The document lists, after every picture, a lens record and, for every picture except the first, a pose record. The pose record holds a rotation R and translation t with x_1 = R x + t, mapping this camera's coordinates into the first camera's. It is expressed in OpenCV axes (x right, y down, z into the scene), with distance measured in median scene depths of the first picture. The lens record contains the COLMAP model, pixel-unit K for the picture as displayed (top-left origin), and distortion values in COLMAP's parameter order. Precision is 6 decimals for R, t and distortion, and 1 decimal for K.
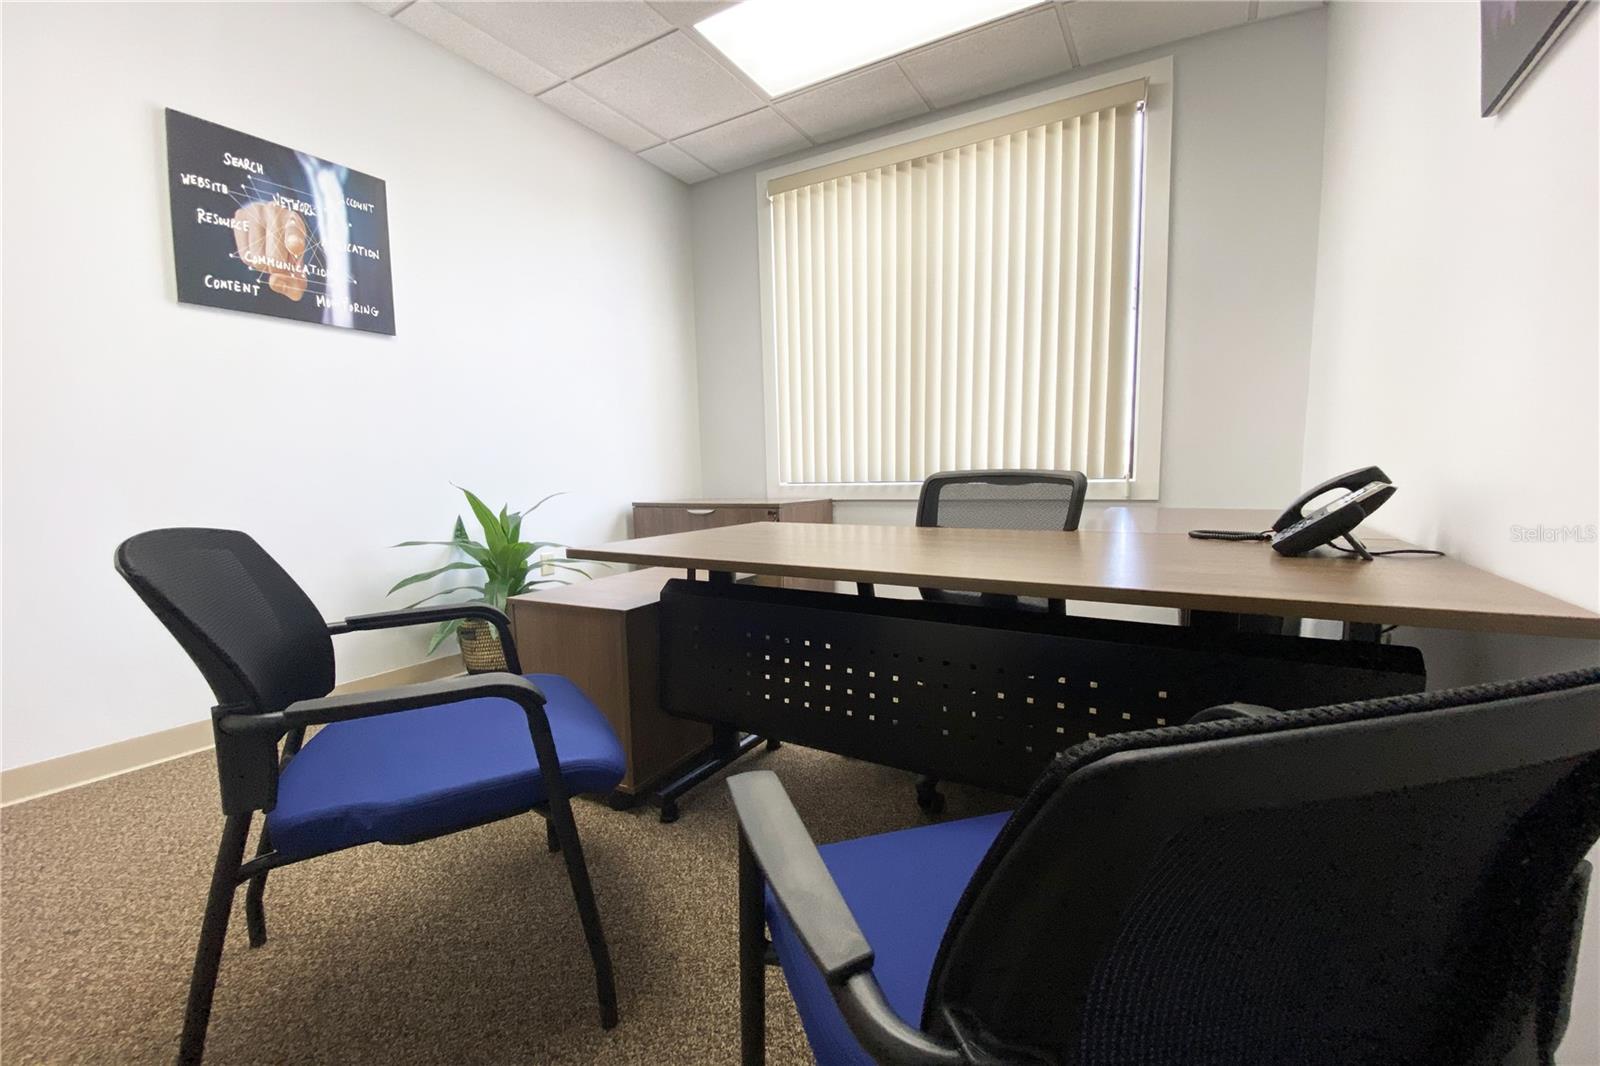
lens RADIAL K [[635.6, 0, 800.0], [0, 635.6, 533.0], [0, 0, 1]] dist [0.001795, -0.013466]
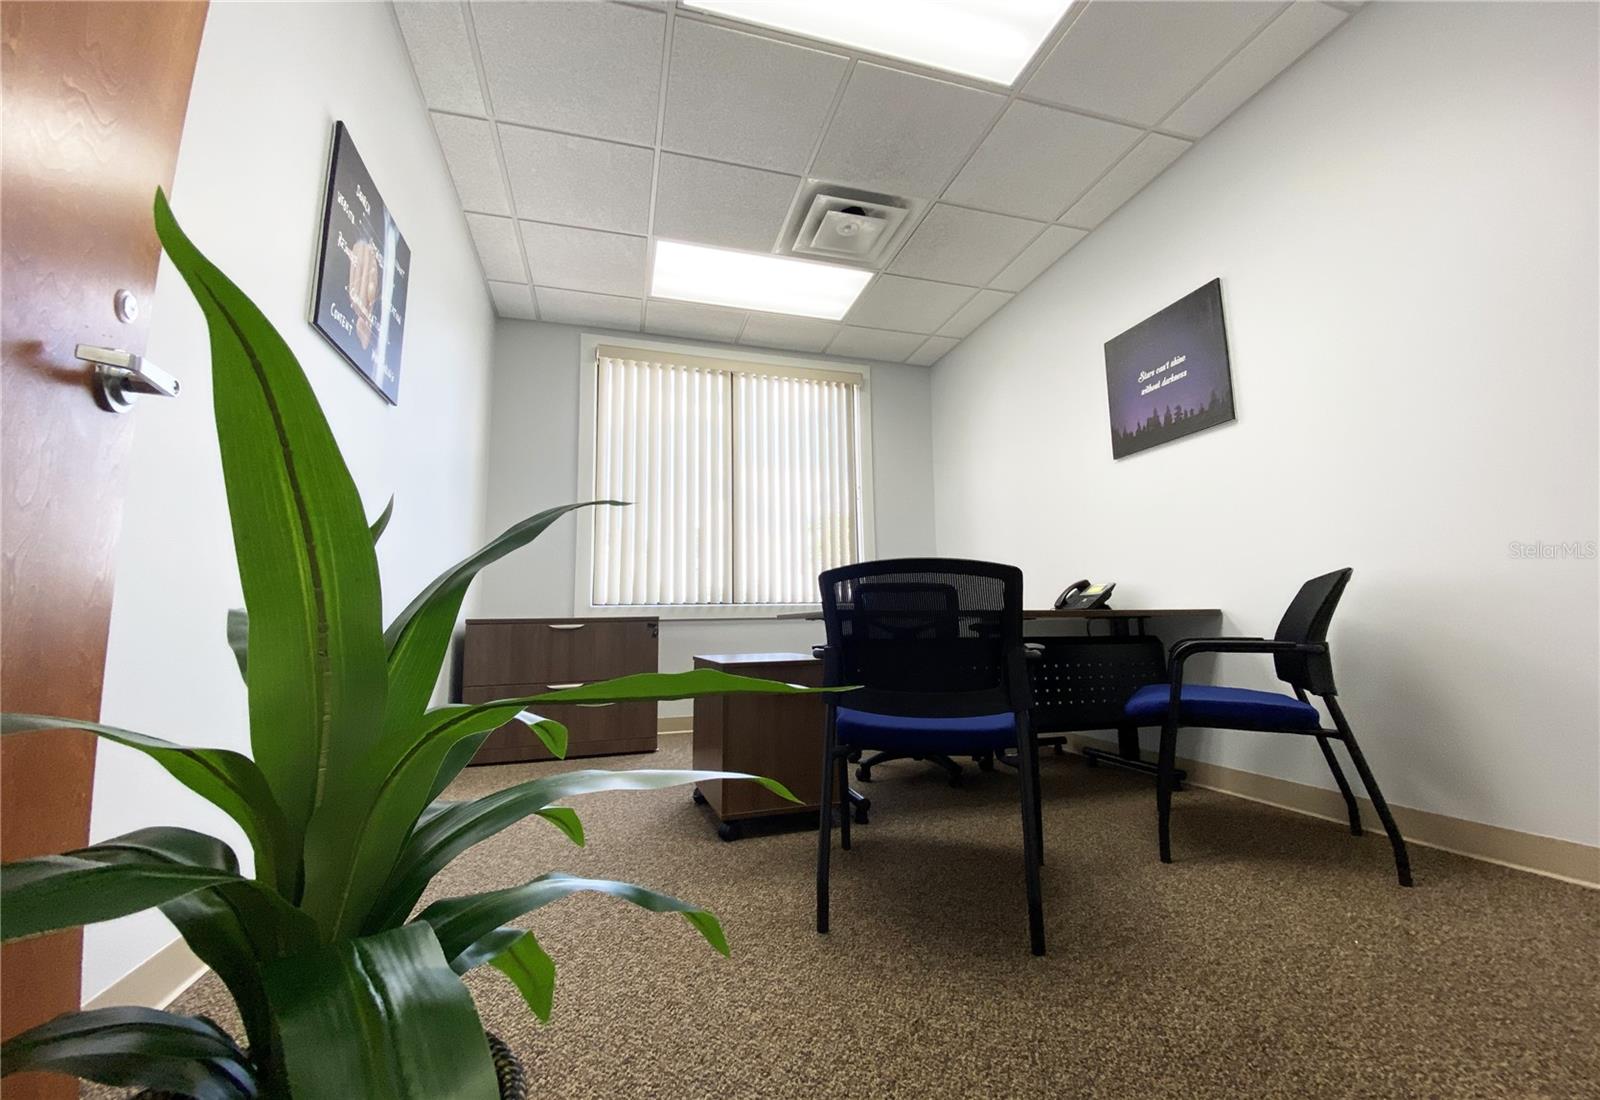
lens RADIAL K [[630.3, 0, 795.4], [0, 630.3, 511.1], [0, 0, 1]] dist [-0.001069, -0.009966]
pose [[0.690869, 0.130820, 0.711045, -0.791076], [0.074398, 0.965408, -0.249905, 0.082095], [-0.719142, 0.225552, 0.657238, 0.056000]]
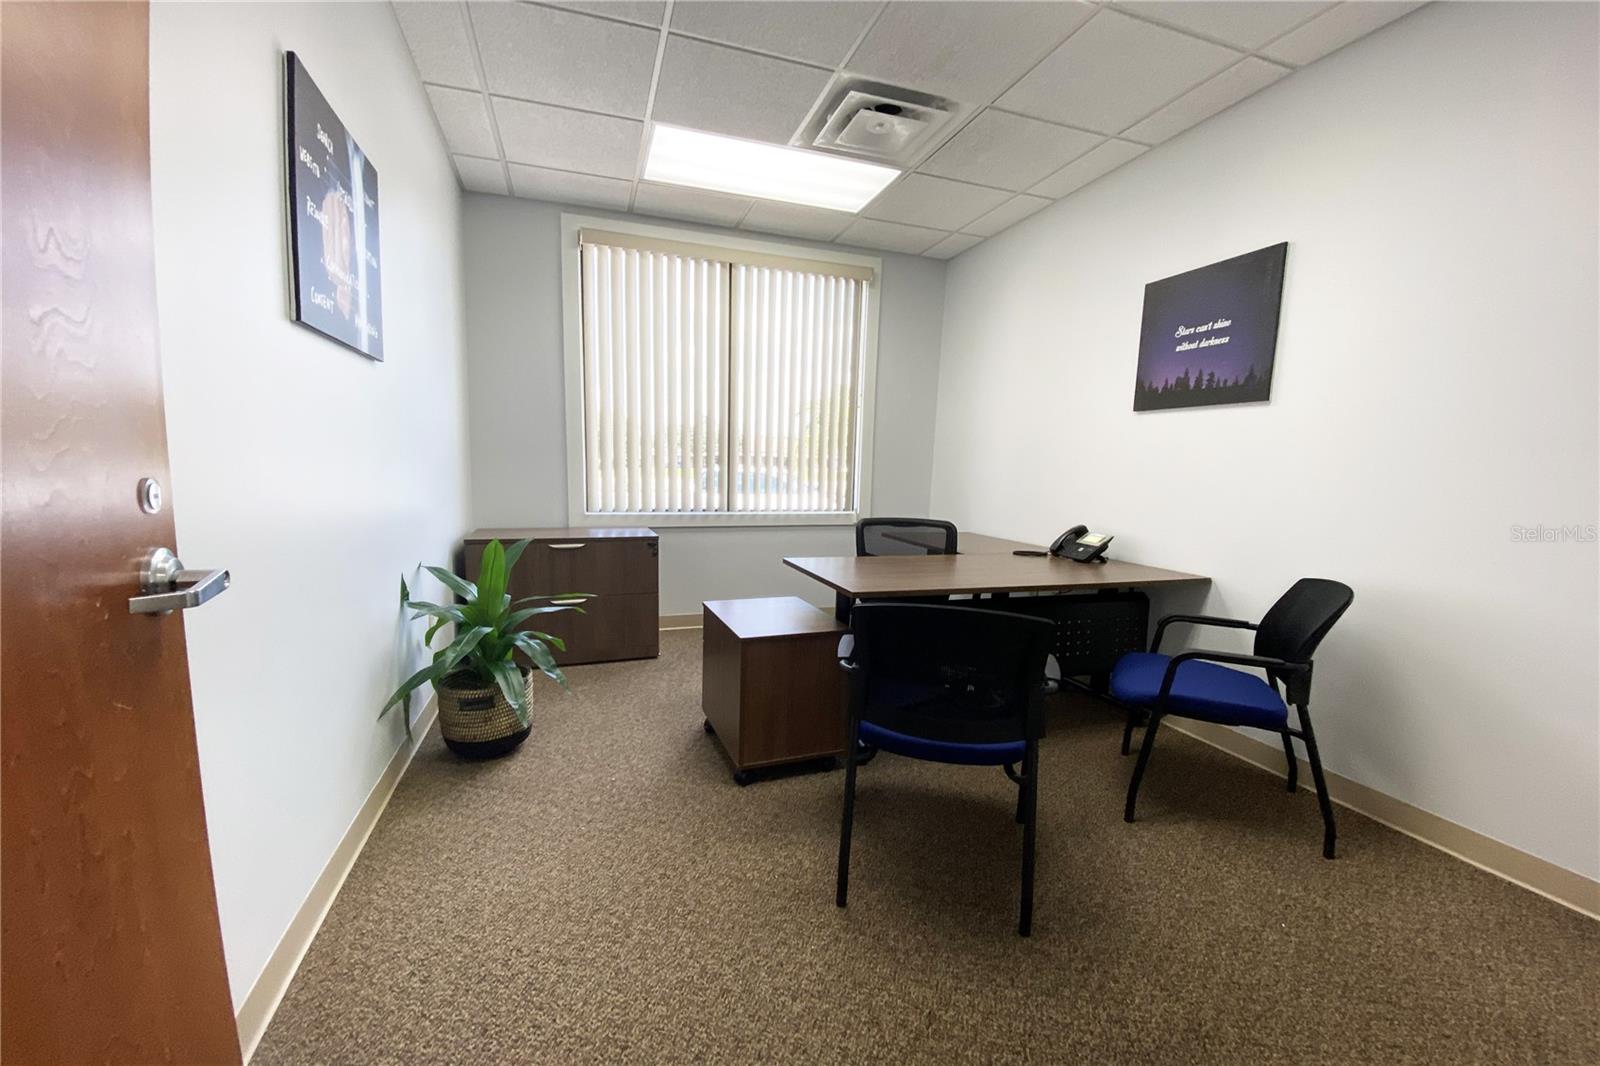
lens RADIAL K [[635.6, 0, 800.0], [0, 635.6, 533.0], [0, 0, 1]] dist [0.001795, -0.013466]
pose [[0.657055, -0.040616, 0.752748, -0.831210], [0.042462, 0.998956, 0.016836, -0.075529], [-0.752646, 0.020901, 0.658094, 0.078797]]
